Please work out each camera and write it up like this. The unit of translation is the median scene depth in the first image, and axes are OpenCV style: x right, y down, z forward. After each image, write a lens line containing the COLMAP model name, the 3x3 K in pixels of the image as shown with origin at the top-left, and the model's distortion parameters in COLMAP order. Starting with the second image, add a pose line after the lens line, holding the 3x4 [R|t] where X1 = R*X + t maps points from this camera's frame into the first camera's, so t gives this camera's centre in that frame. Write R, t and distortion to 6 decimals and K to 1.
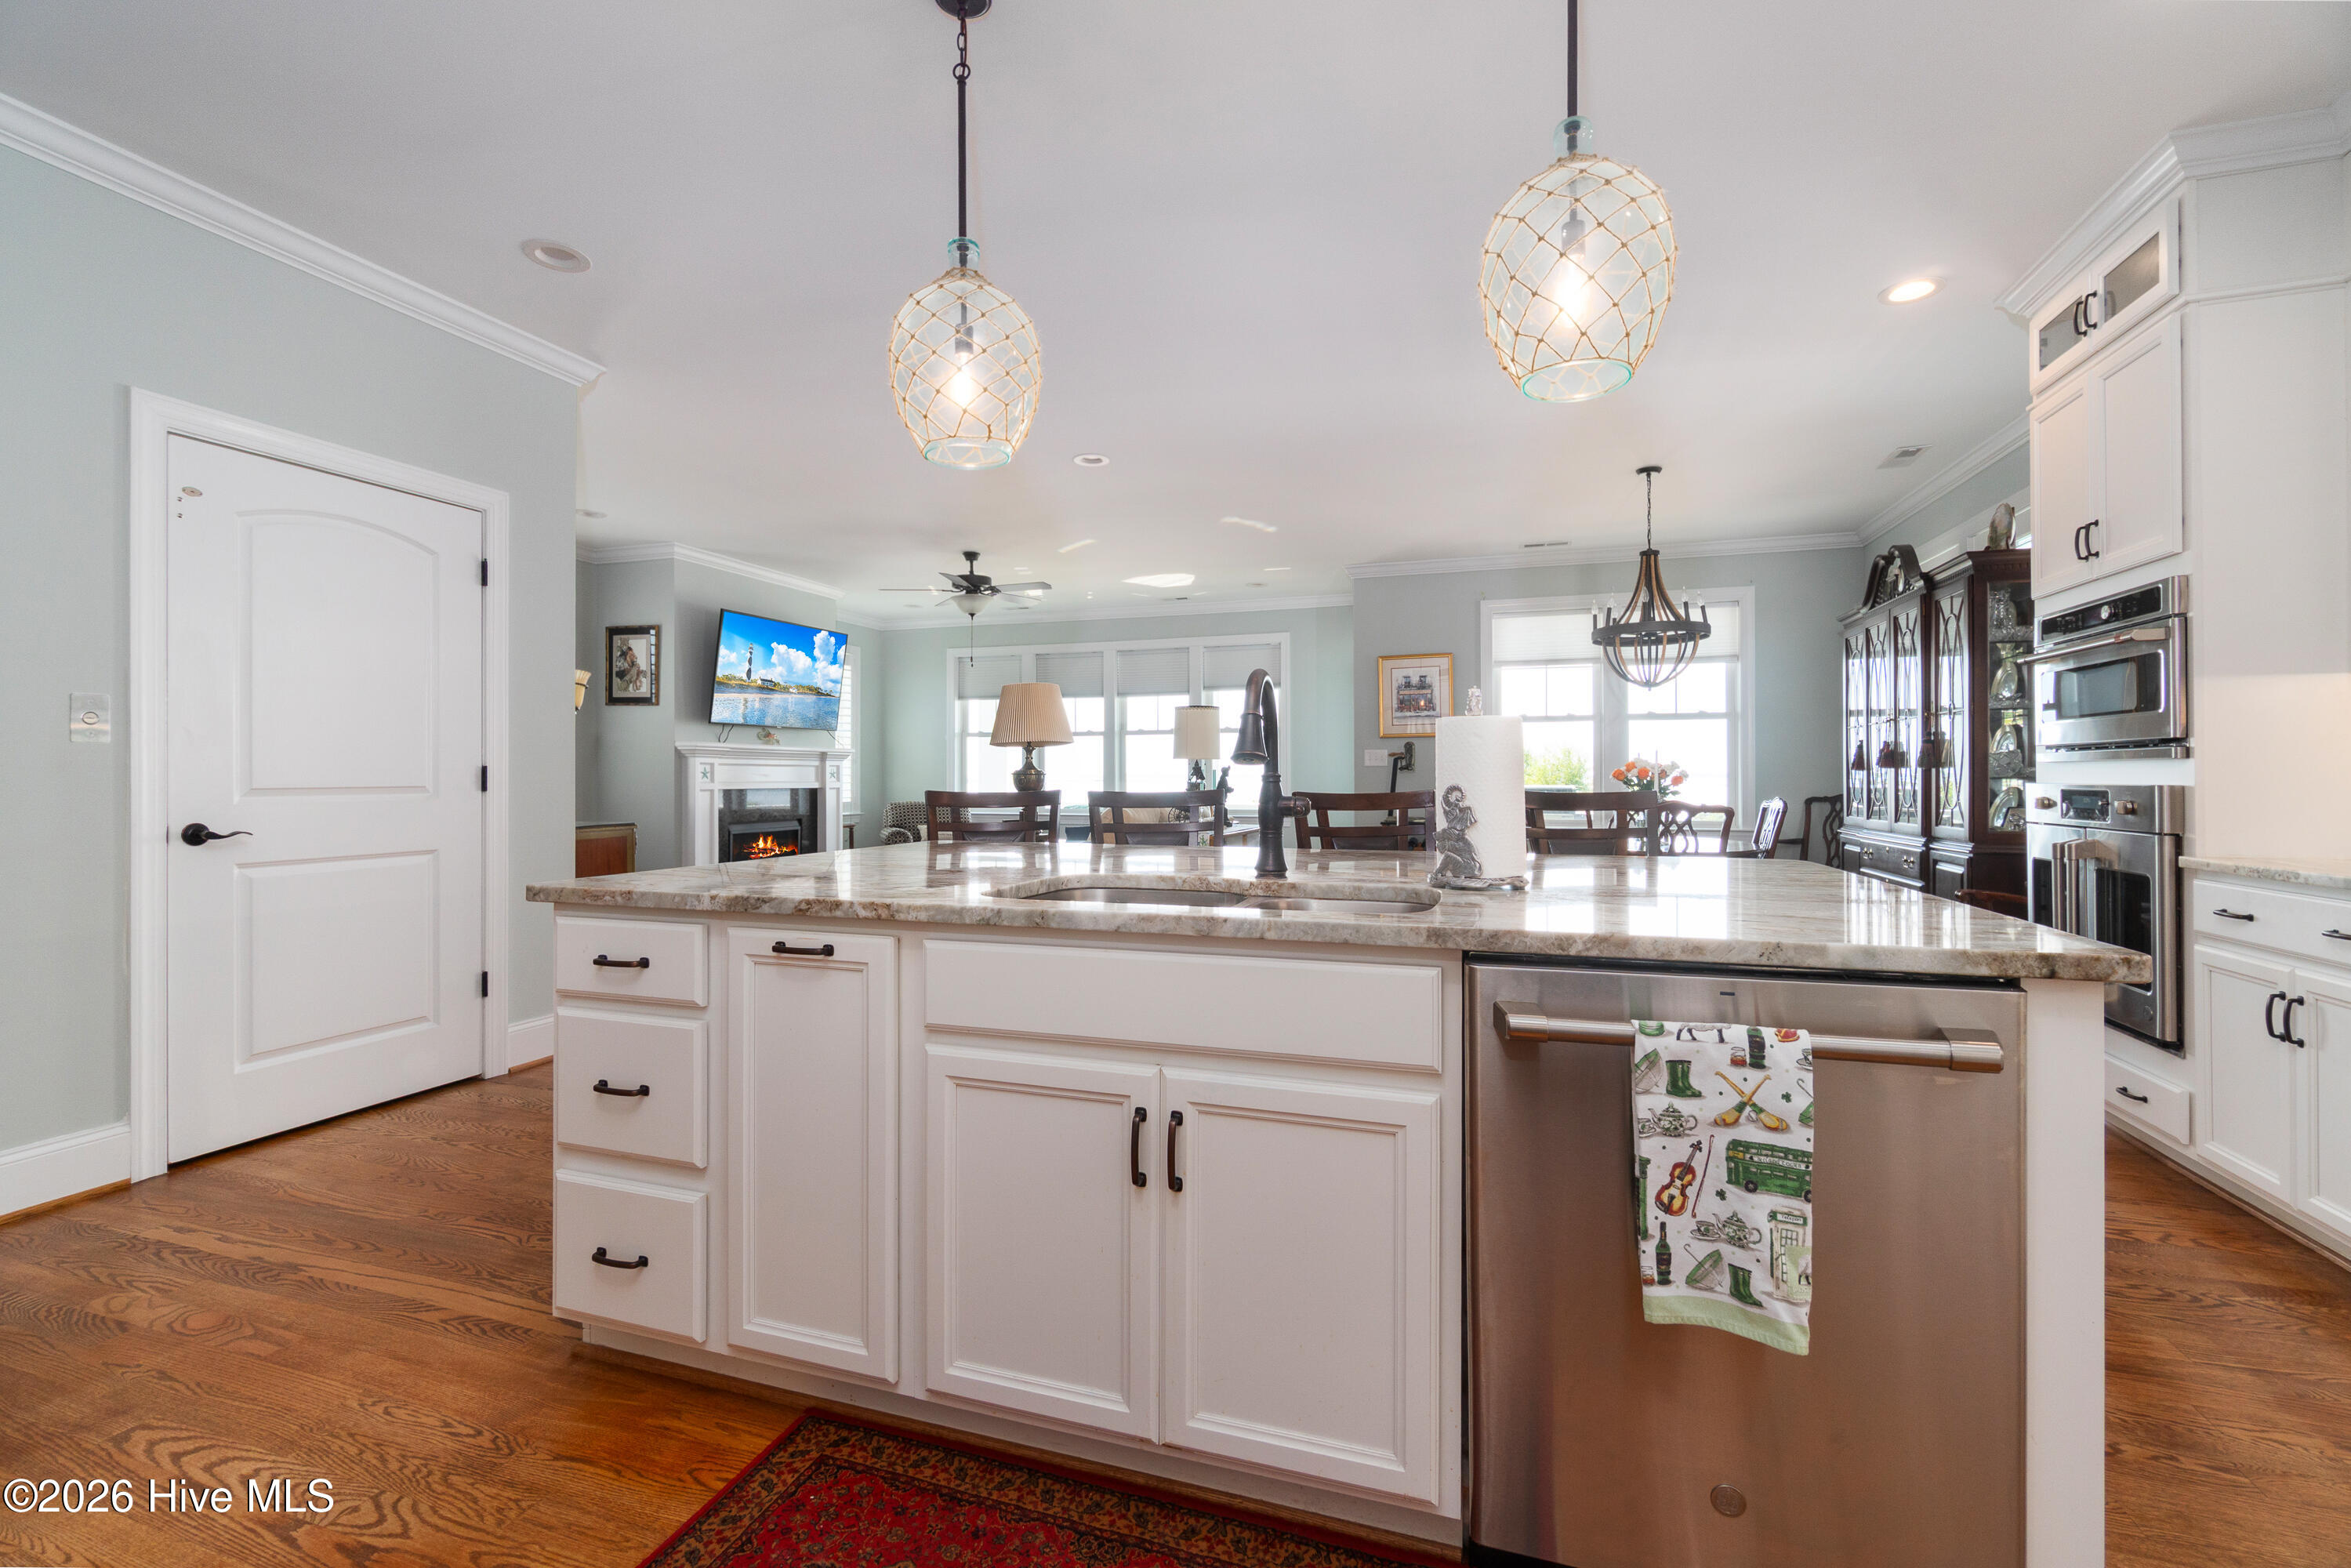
lens RADIAL K [[1018.0, 0, 1171.3], [0, 1018.0, 778.9], [0, 0, 1]] dist [-0.002254, 0.000065]
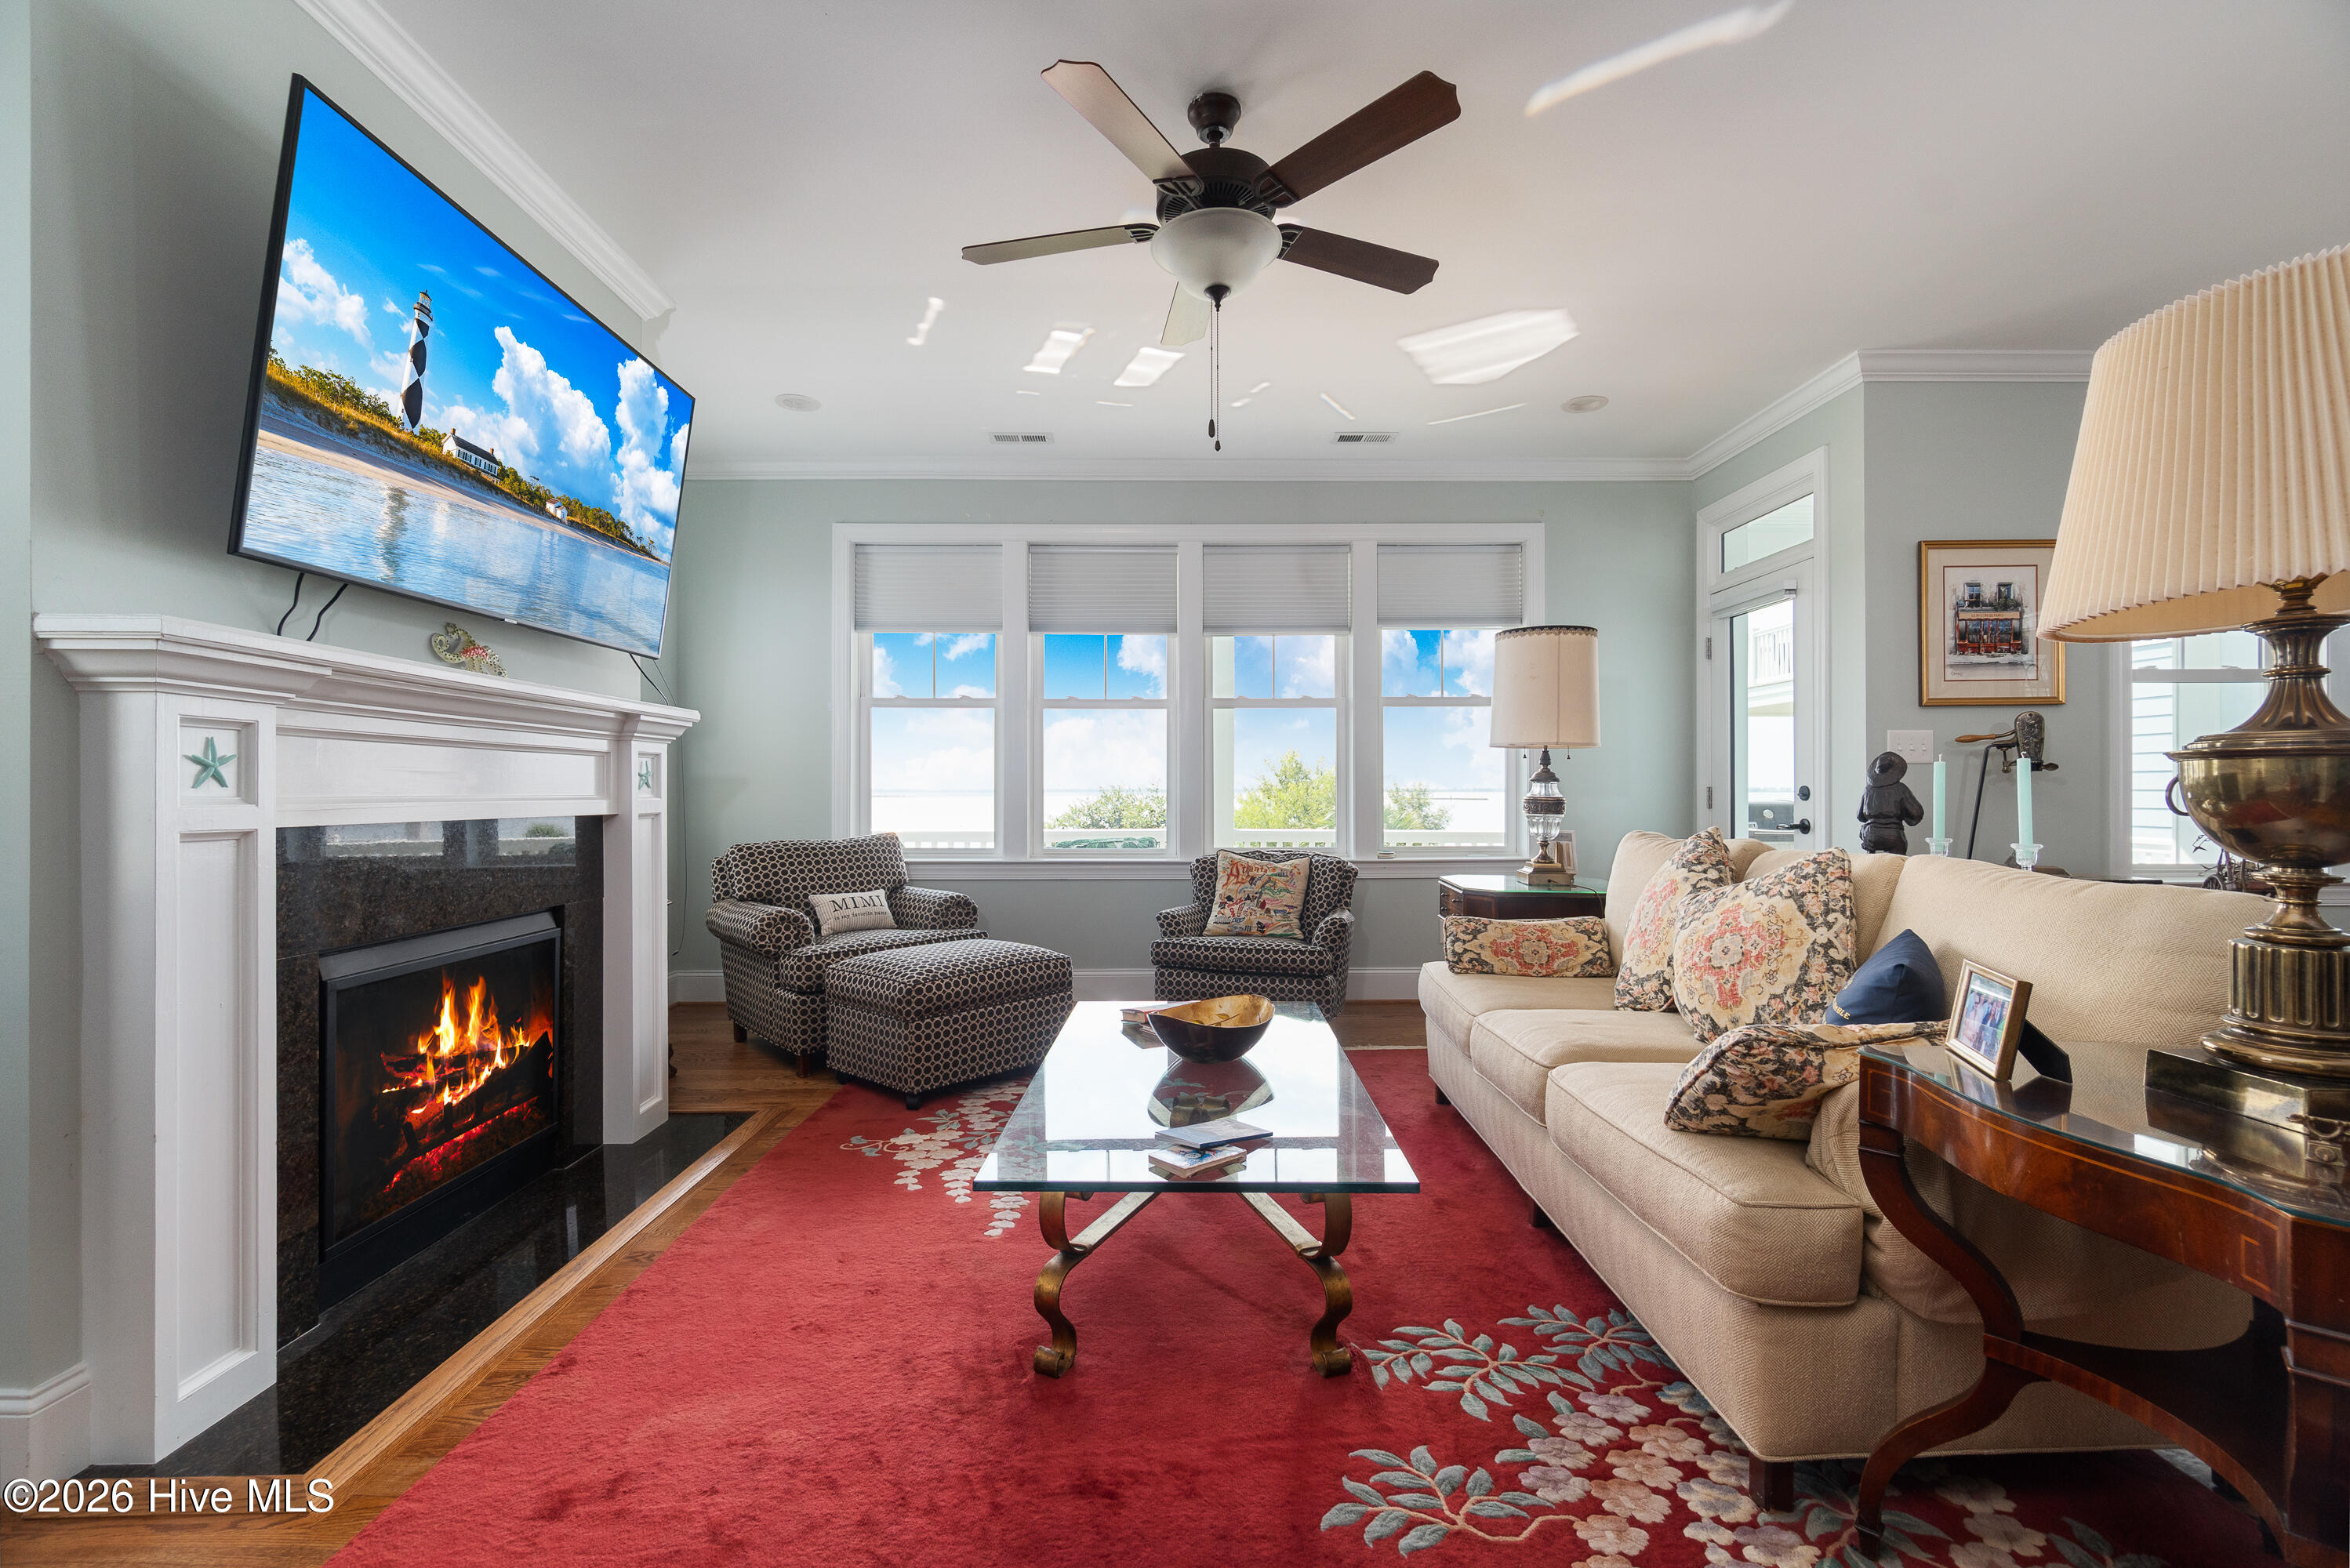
lens RADIAL K [[1017.1, 0, 1175.0], [0, 1017.1, 784.0], [0, 0, 1]] dist [-0.000008, 0.000760]
pose [[0.945062, 0.002226, 0.326885, -0.297776], [0.000479, 0.999966, -0.008195, 0.001437], [-0.326892, 0.007902, 0.945029, 0.647465]]
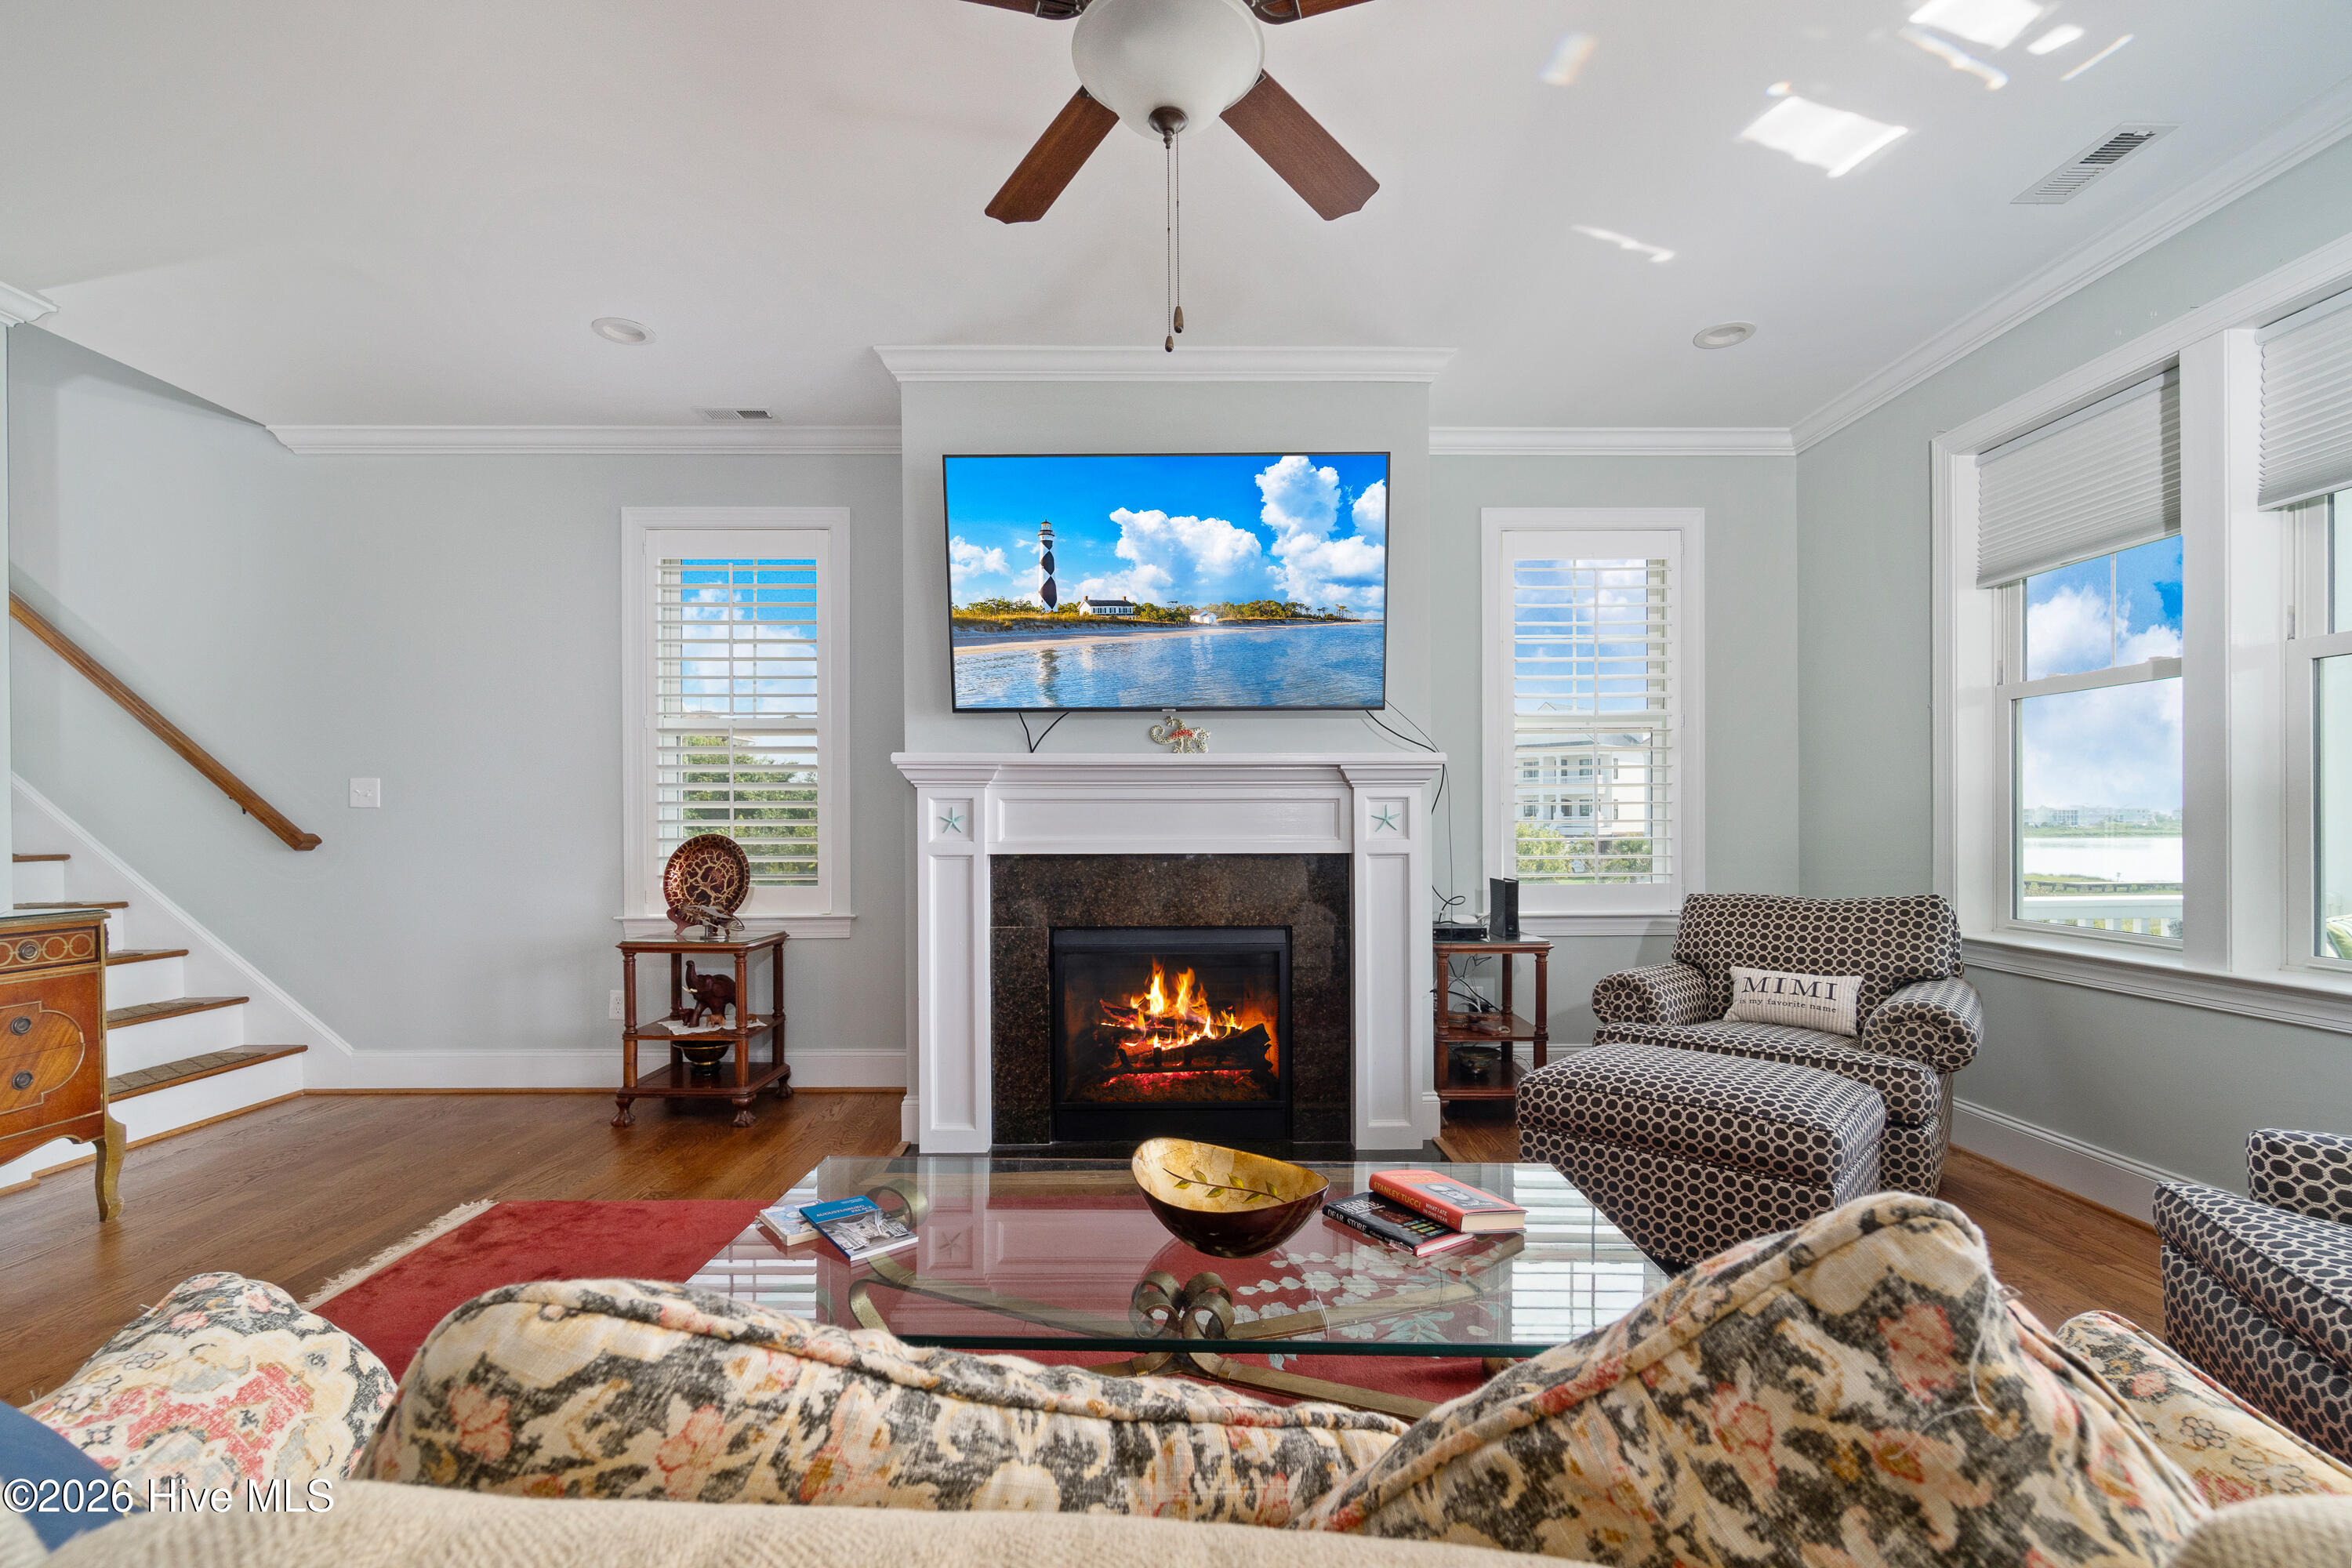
lens RADIAL K [[1032.7, 0, 1180.4], [0, 1032.7, 854.7], [0, 0, 1]] dist [-0.001375, -0.000081]
pose [[0.337494, 0.024785, -0.941001, 0.024050], [0.003229, 0.999617, 0.027487, -0.002727], [0.941322, -0.012315, 0.337285, 0.864847]]
